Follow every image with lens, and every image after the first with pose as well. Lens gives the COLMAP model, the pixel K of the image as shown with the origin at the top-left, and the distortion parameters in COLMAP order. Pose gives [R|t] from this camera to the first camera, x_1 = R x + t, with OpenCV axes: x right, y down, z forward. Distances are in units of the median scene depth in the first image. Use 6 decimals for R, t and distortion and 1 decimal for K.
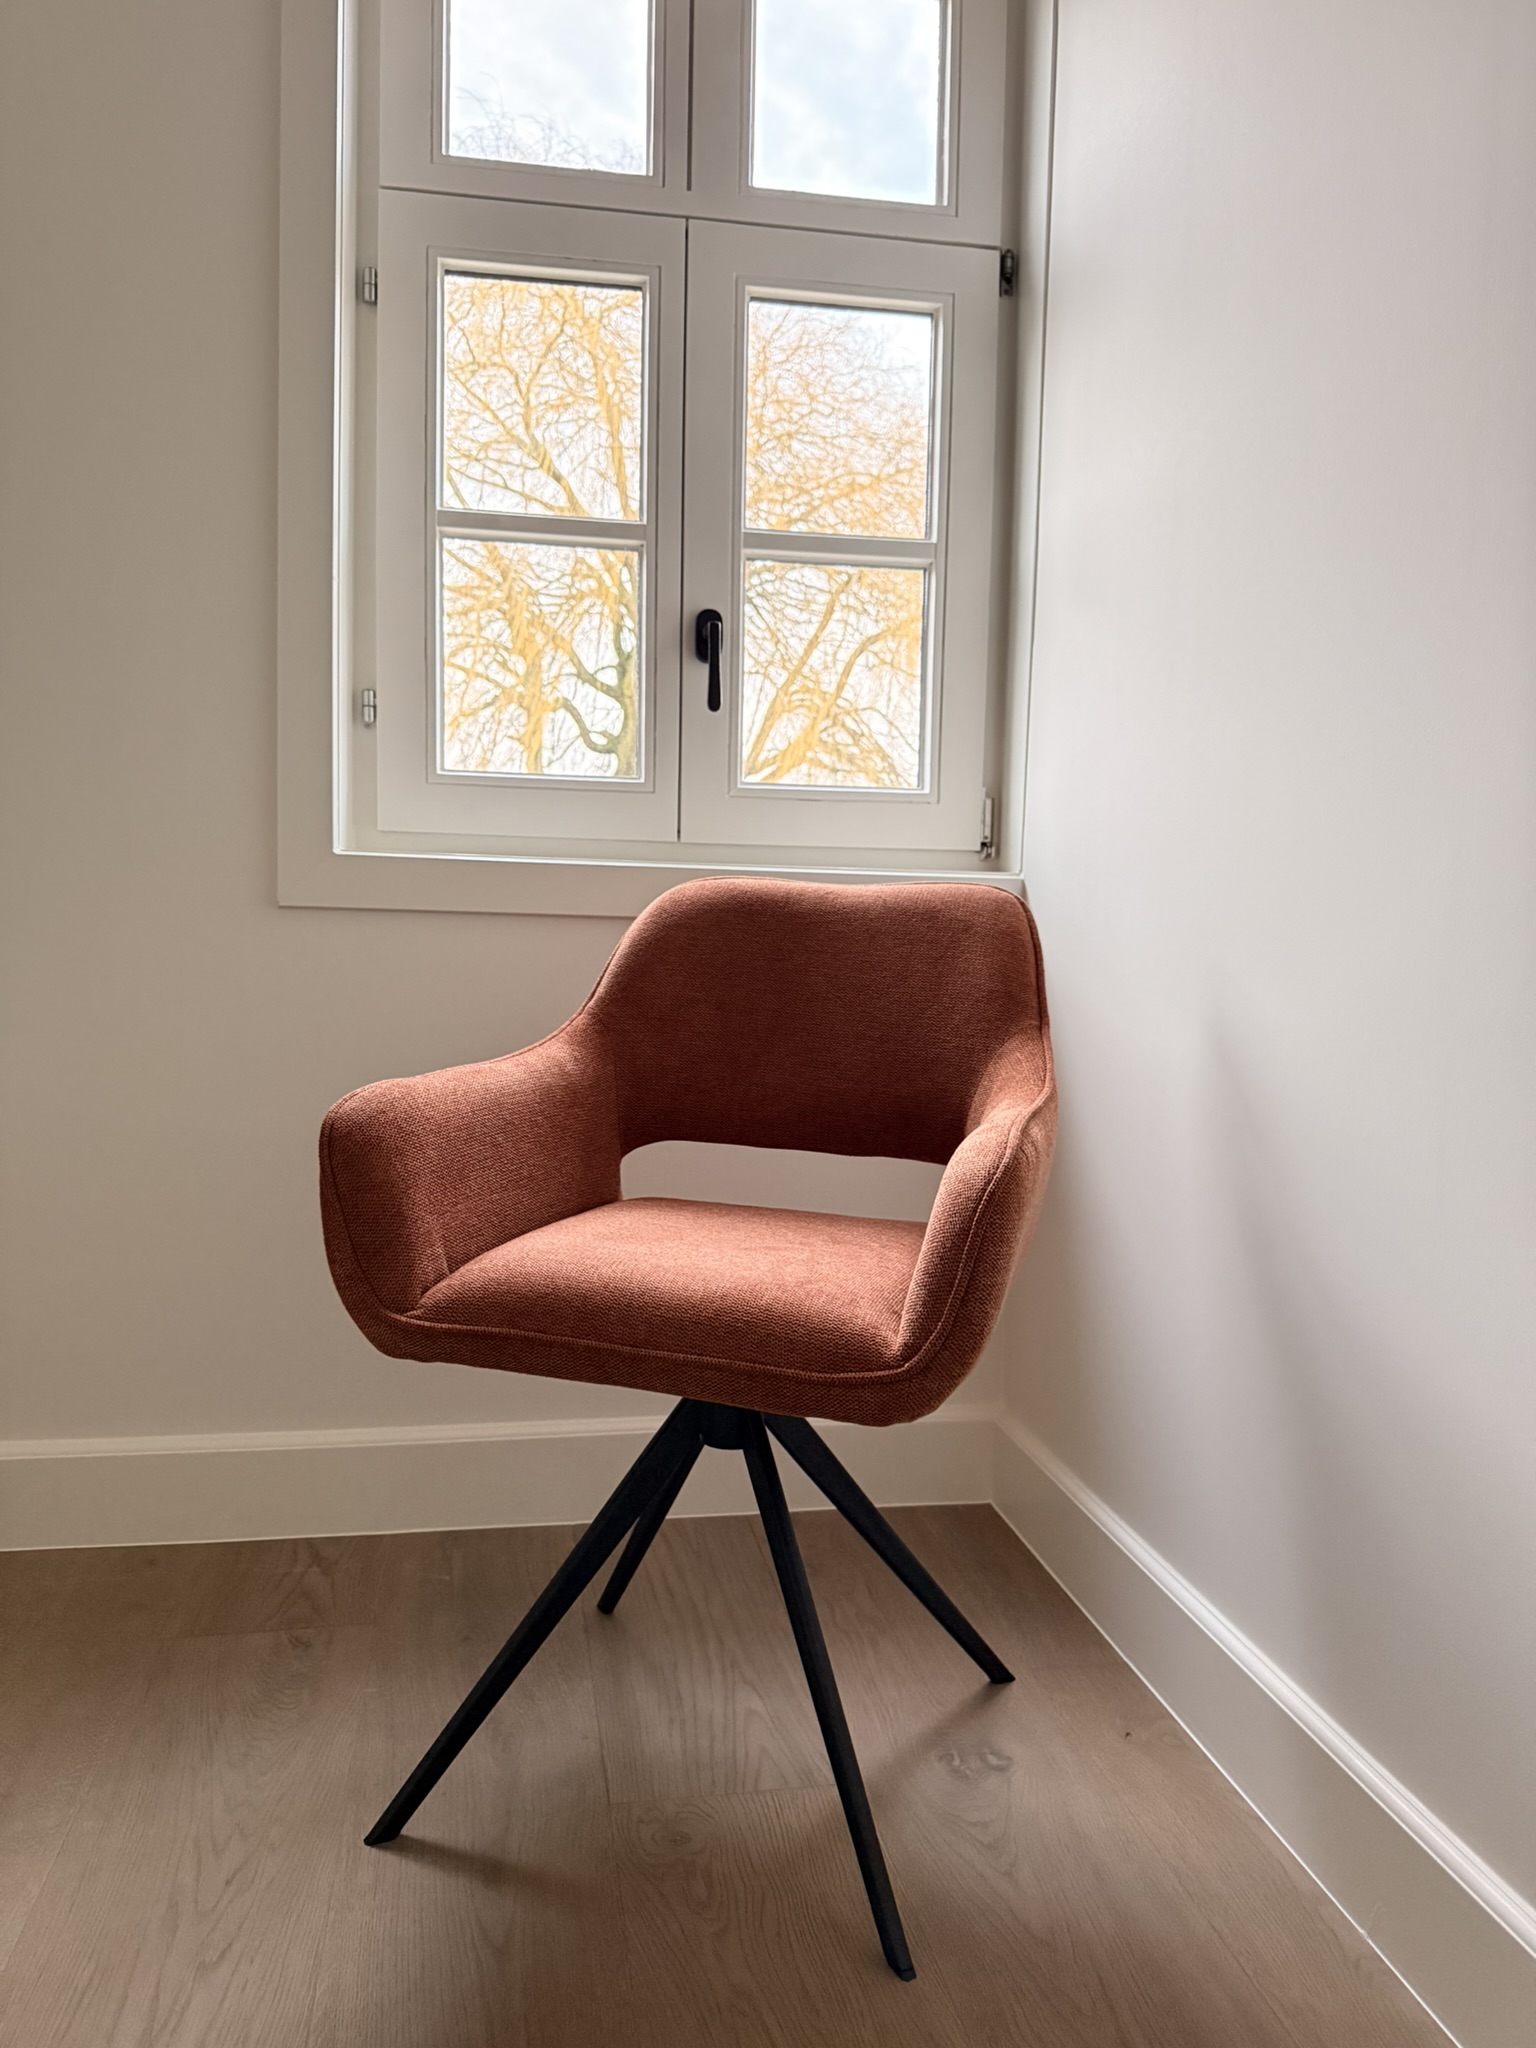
lens RADIAL K [[1469.2, 0, 768.0], [0, 1469.2, 1024.0], [0, 0, 1]] dist [0.183873, -0.482073]
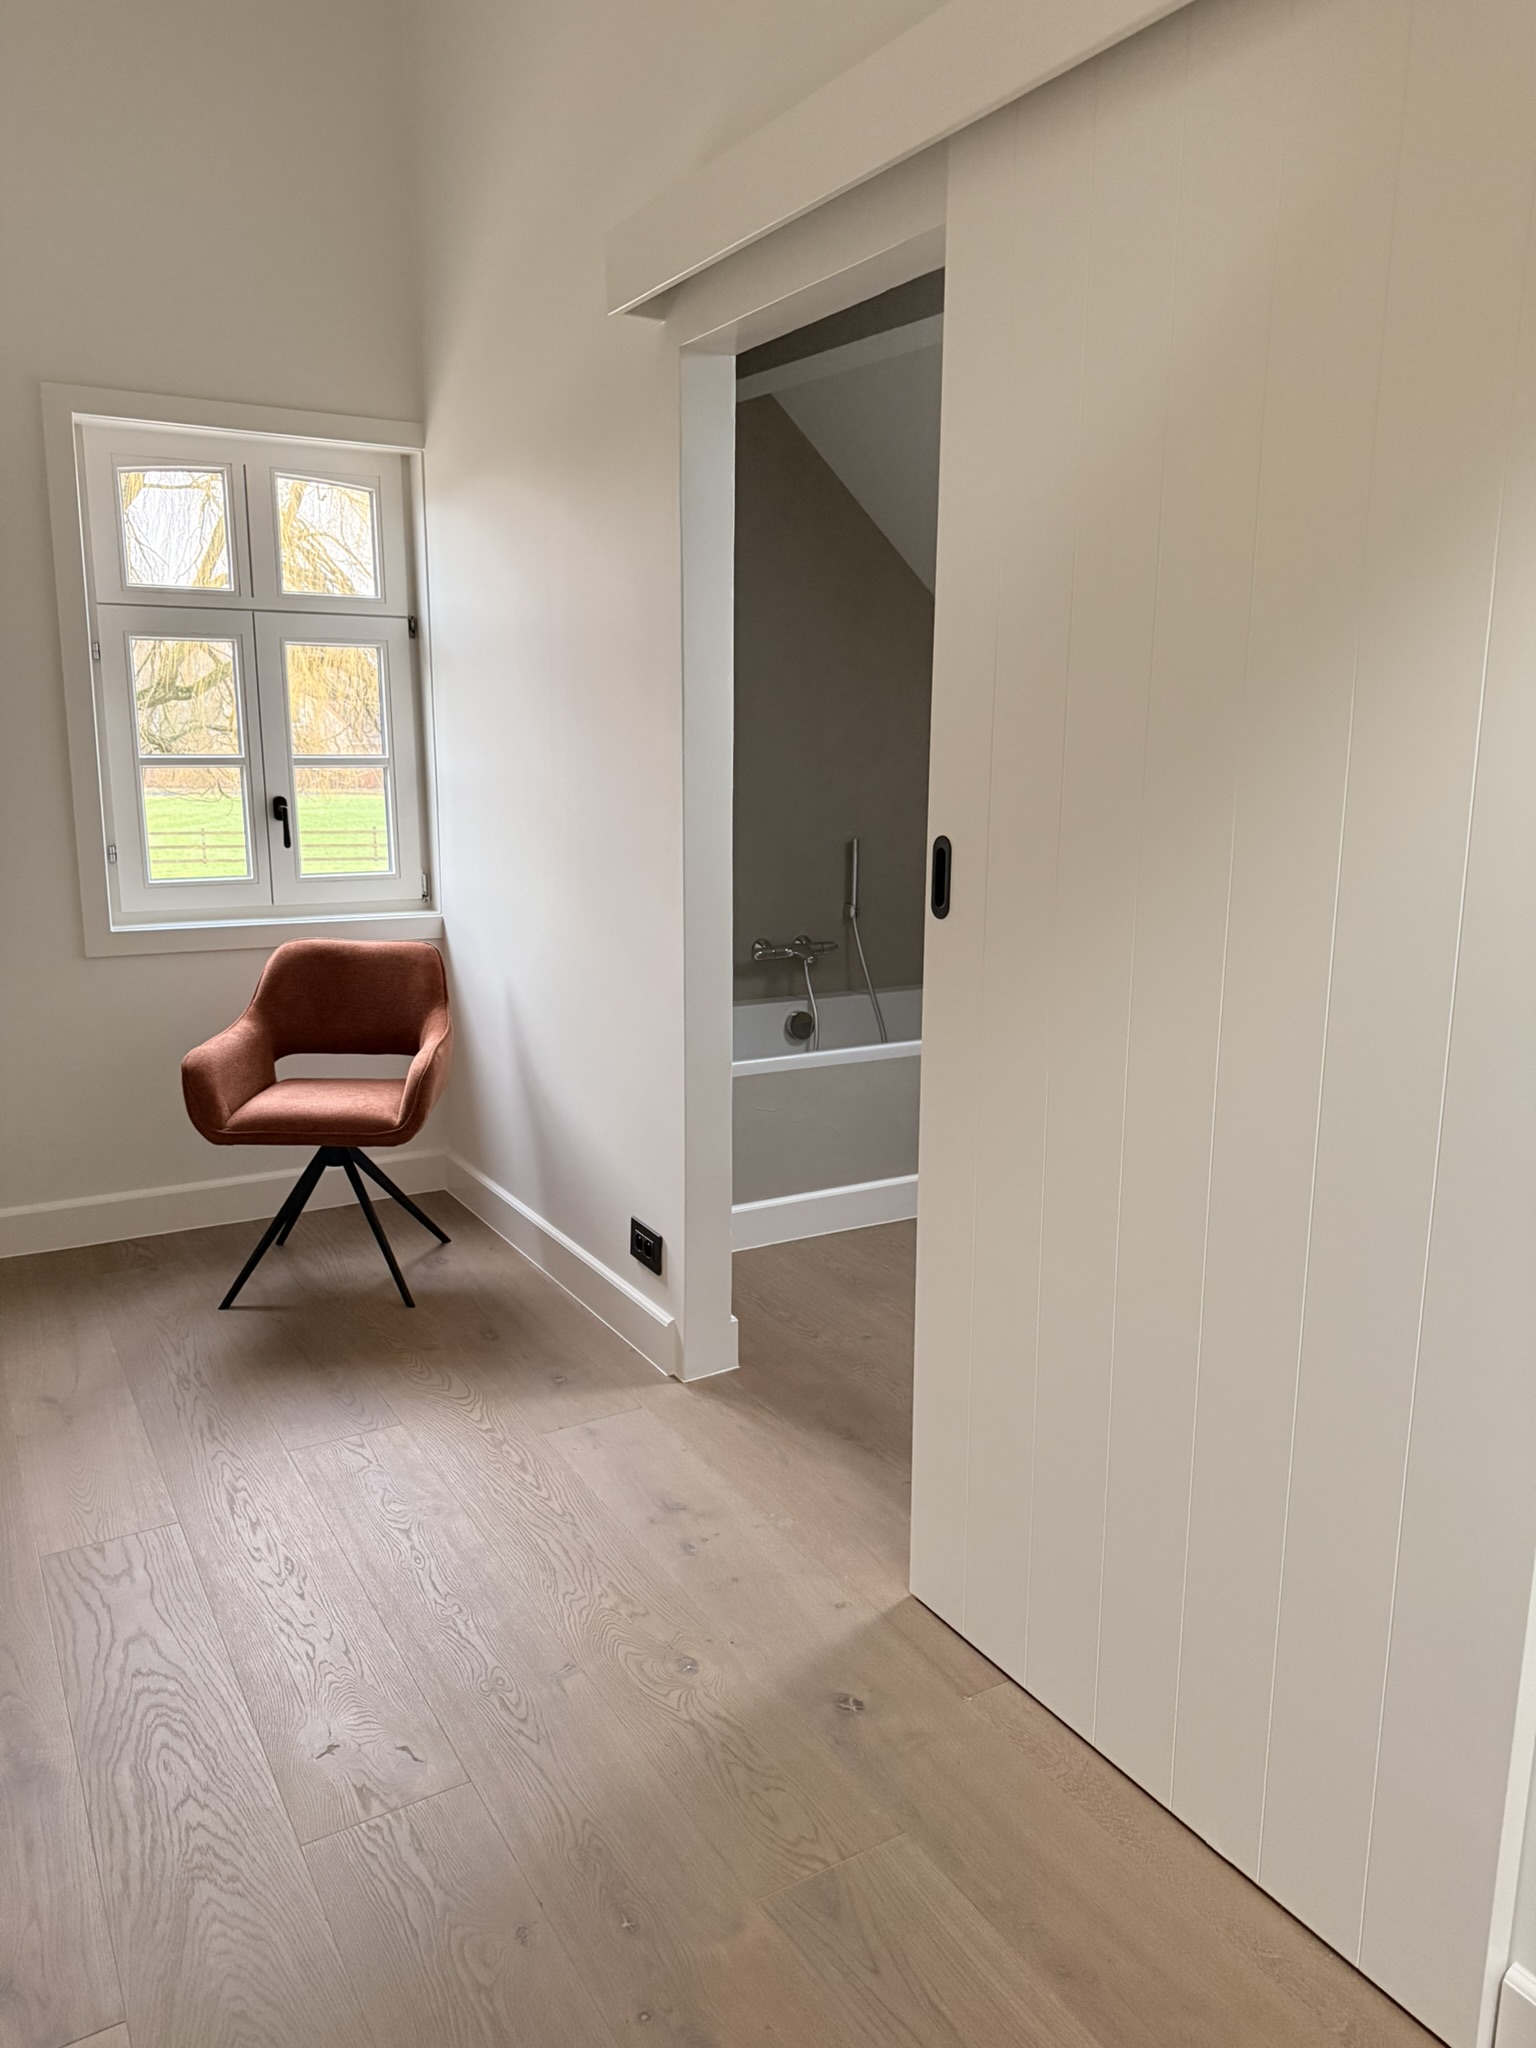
lens RADIAL K [[1469.2, 0, 768.0], [0, 1469.2, 1024.0], [0, 0, 1]] dist [0.183873, -0.482073]
pose [[0.941797, -0.085078, 0.325238, -0.125772], [0.040649, 0.989168, 0.141047, -0.280921], [-0.333715, -0.119617, 0.935054, -1.522985]]
